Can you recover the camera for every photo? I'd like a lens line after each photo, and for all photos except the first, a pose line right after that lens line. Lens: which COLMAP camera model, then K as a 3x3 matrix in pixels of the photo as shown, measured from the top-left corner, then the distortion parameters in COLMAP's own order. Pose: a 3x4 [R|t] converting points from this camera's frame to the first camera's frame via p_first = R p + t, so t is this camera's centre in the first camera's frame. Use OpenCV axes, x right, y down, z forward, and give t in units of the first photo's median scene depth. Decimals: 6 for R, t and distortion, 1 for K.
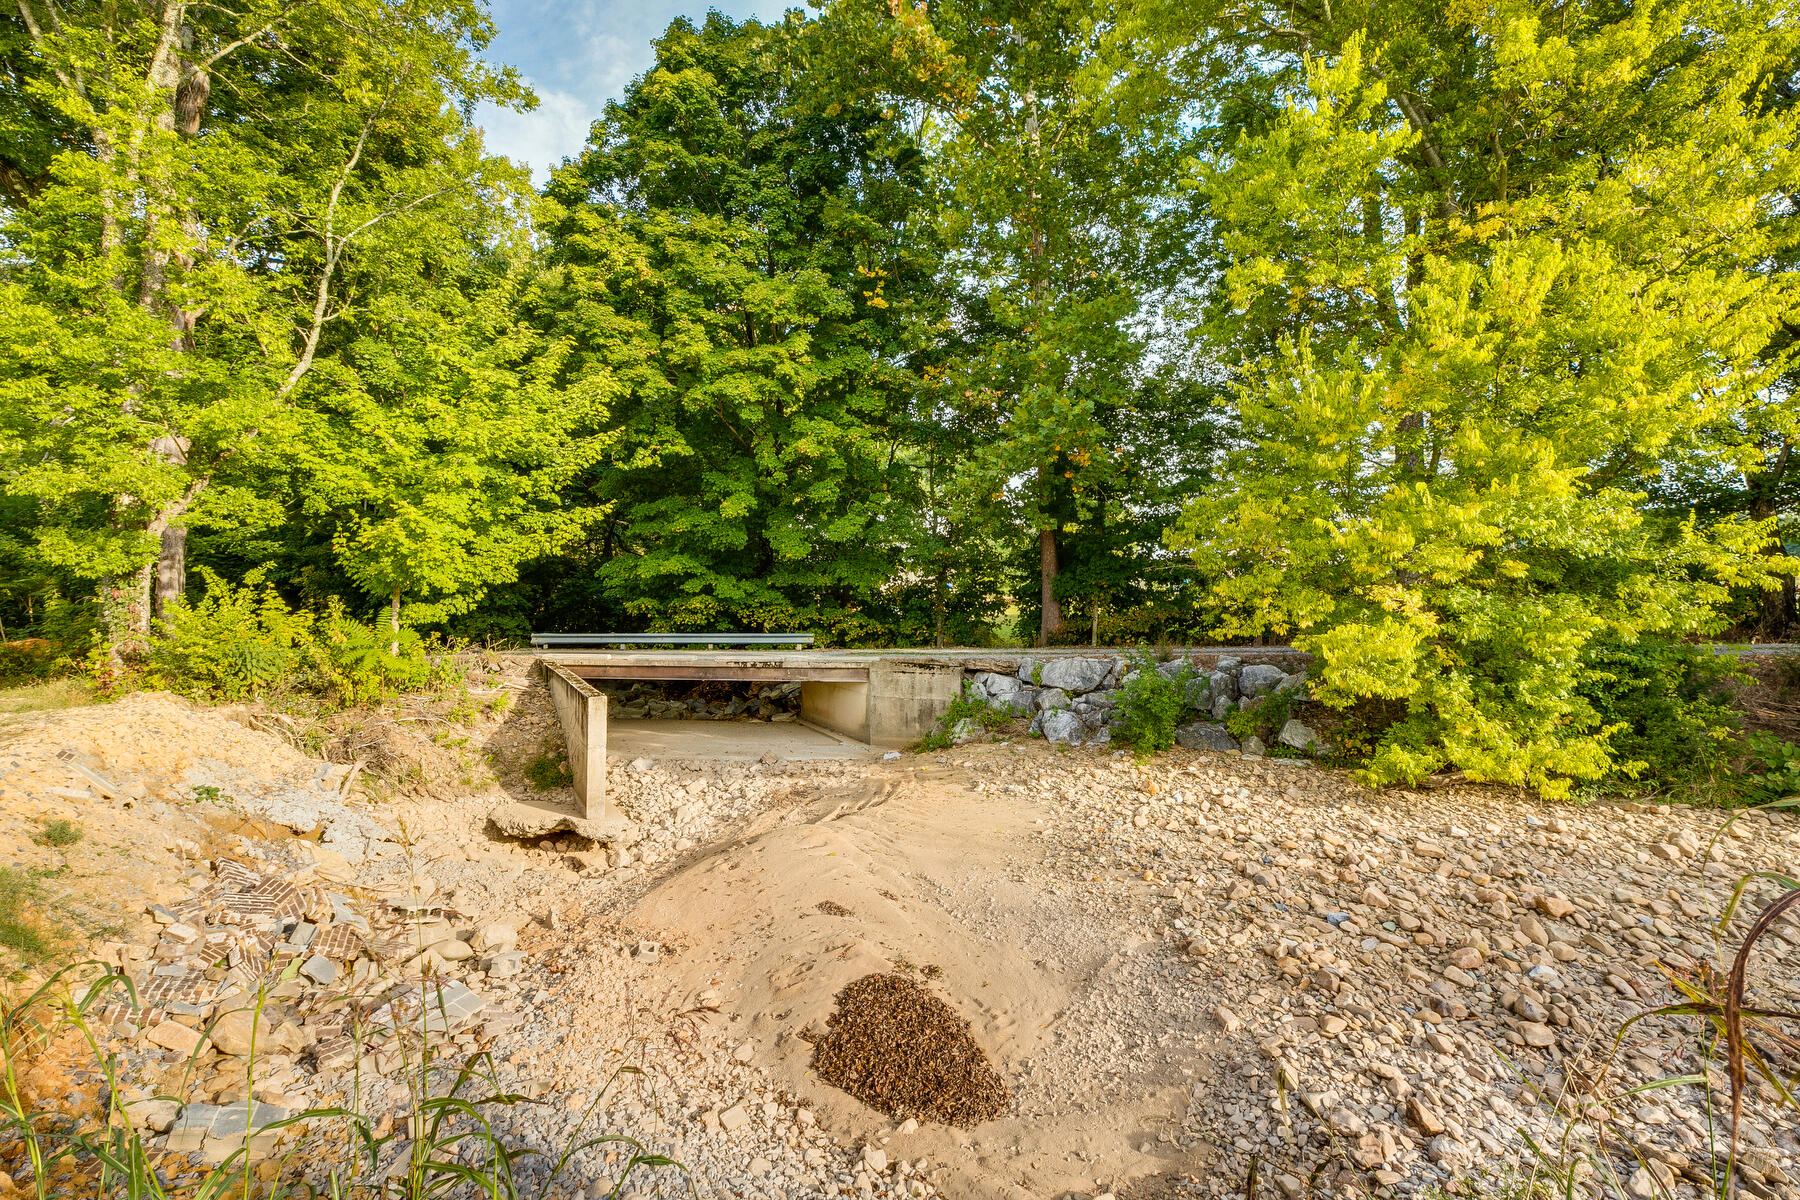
lens RADIAL K [[806.3, 0, 894.9], [0, 806.3, 602.7], [0, 0, 1]] dist [0.003878, 0.000322]
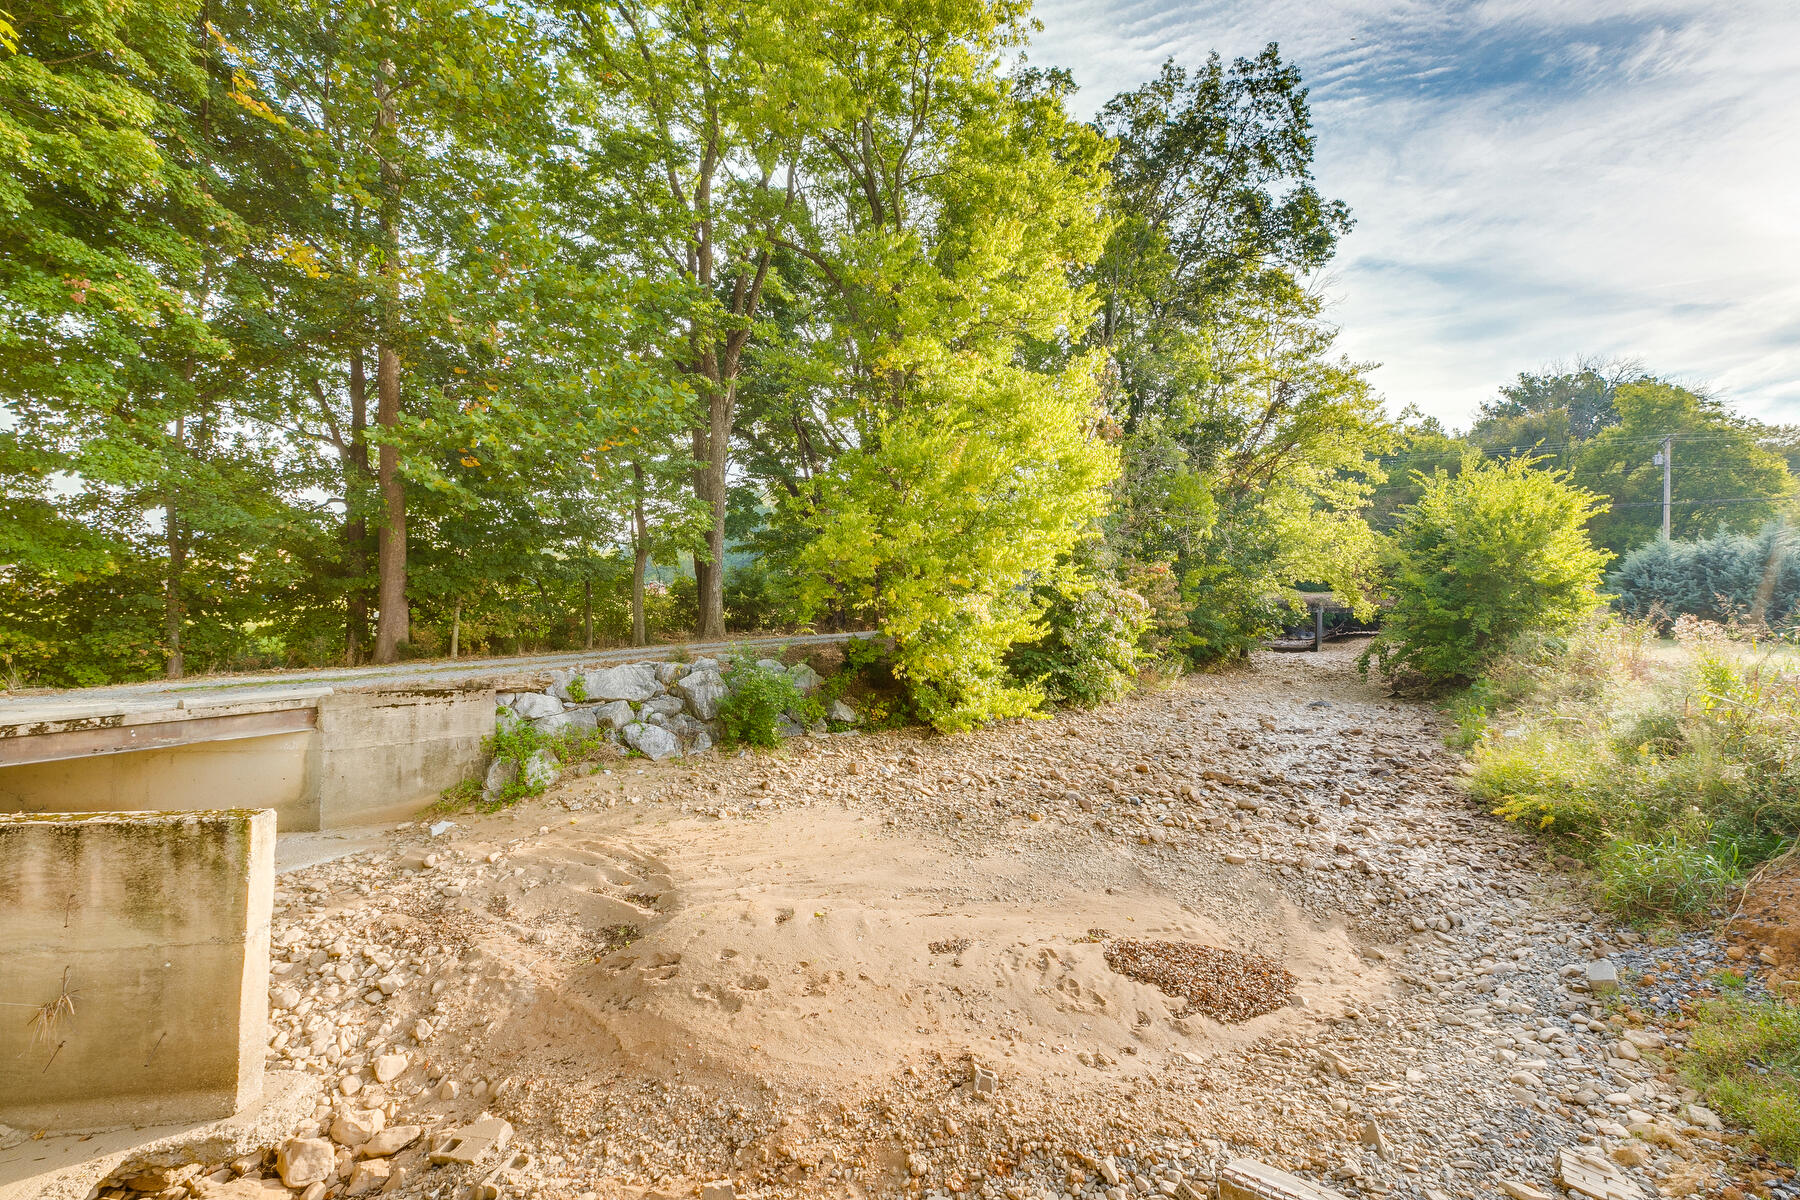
lens RADIAL K [[806.3, 0, 894.9], [0, 806.3, 602.7], [0, 0, 1]] dist [0.003878, 0.000322]
pose [[0.330969, 0.009237, 0.943597, -0.508779], [-0.003607, 0.999957, -0.008523, 0.006337], [-0.943635, -0.000582, 0.330988, 0.418283]]
